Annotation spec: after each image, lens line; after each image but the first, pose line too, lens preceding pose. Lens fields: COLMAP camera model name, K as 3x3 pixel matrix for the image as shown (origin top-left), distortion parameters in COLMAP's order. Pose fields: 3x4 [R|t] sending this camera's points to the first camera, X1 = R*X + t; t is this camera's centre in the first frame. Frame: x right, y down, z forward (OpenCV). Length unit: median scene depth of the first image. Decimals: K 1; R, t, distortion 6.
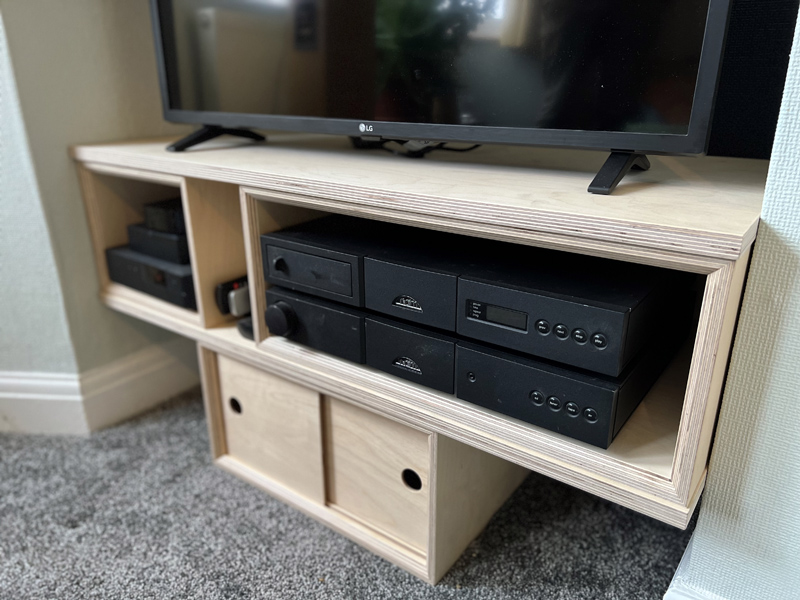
lens RADIAL K [[605.7, 0, 400.0], [0, 605.7, 300.0], [0, 0, 1]] dist [0.045256, -0.051522]
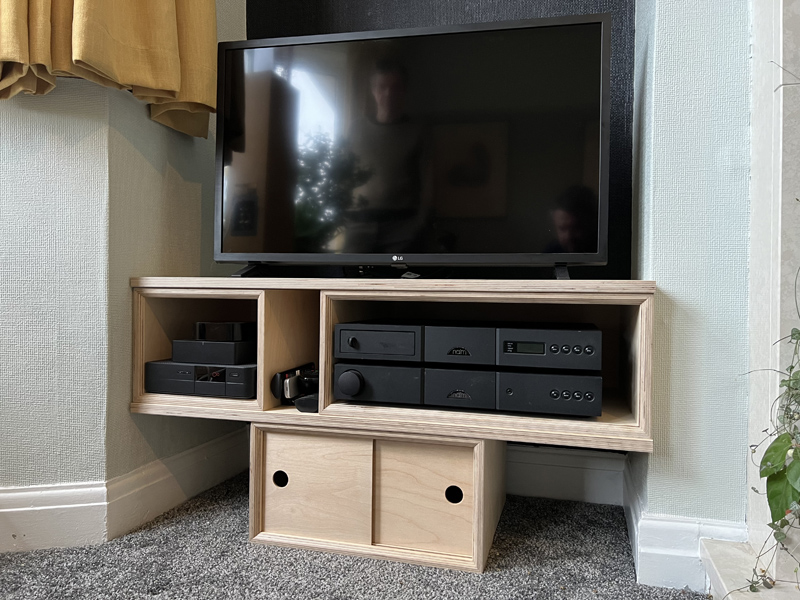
lens RADIAL K [[605.7, 0, 400.0], [0, 605.7, 300.0], [0, 0, 1]] dist [0.045256, -0.051522]
pose [[0.938524, 0.011914, 0.345007, -0.544434], [0.106622, 0.940537, -0.322525, 0.296730], [-0.328335, 0.339483, 0.881446, -0.301407]]
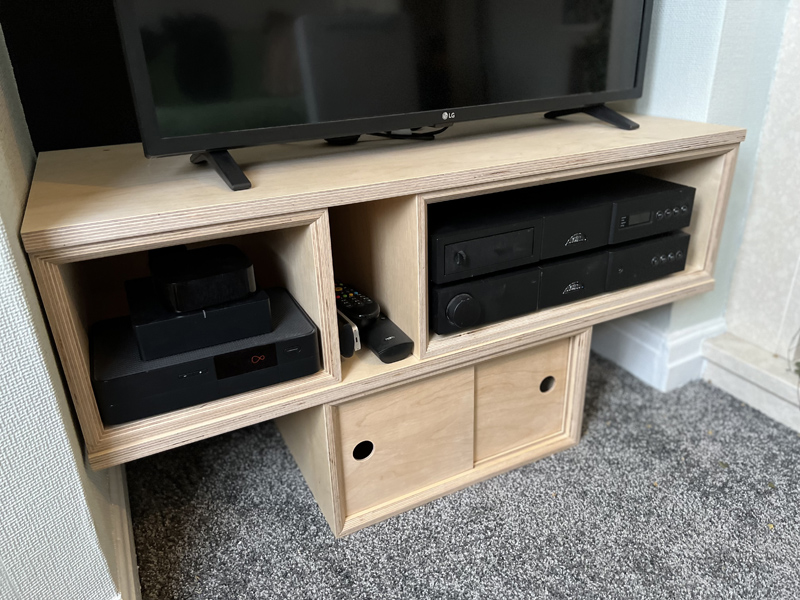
lens RADIAL K [[605.7, 0, 400.0], [0, 605.7, 300.0], [0, 0, 1]] dist [0.045256, -0.051522]
pose [[0.458809, -0.374361, 0.805822, -1.018918], [0.338426, 0.912178, 0.231083, -0.246982], [-0.821561, 0.166688, 0.545209, 0.505398]]
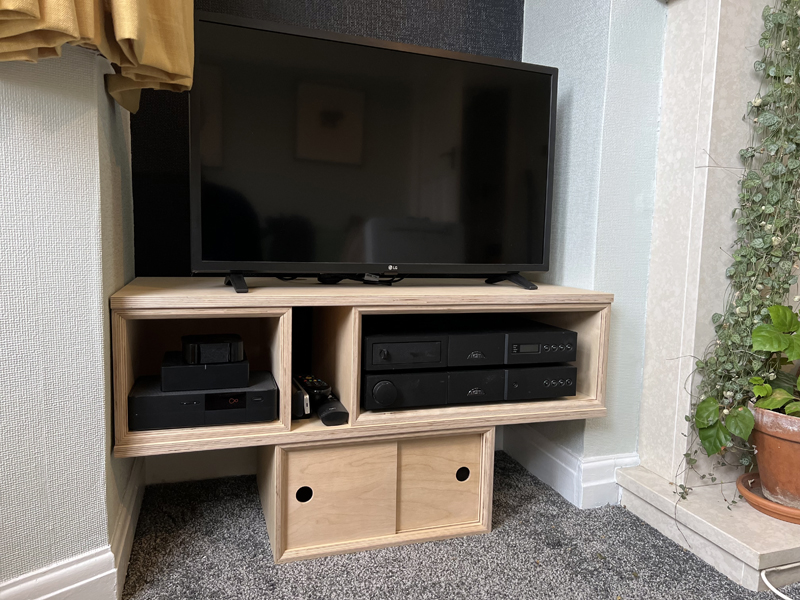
lens RADIAL K [[605.7, 0, 400.0], [0, 605.7, 300.0], [0, 0, 1]] dist [0.045256, -0.051522]
pose [[0.583567, -0.067206, 0.809279, -1.283342], [0.260583, 0.959365, -0.108235, -0.015577], [-0.769120, 0.274046, 0.577367, 0.066308]]
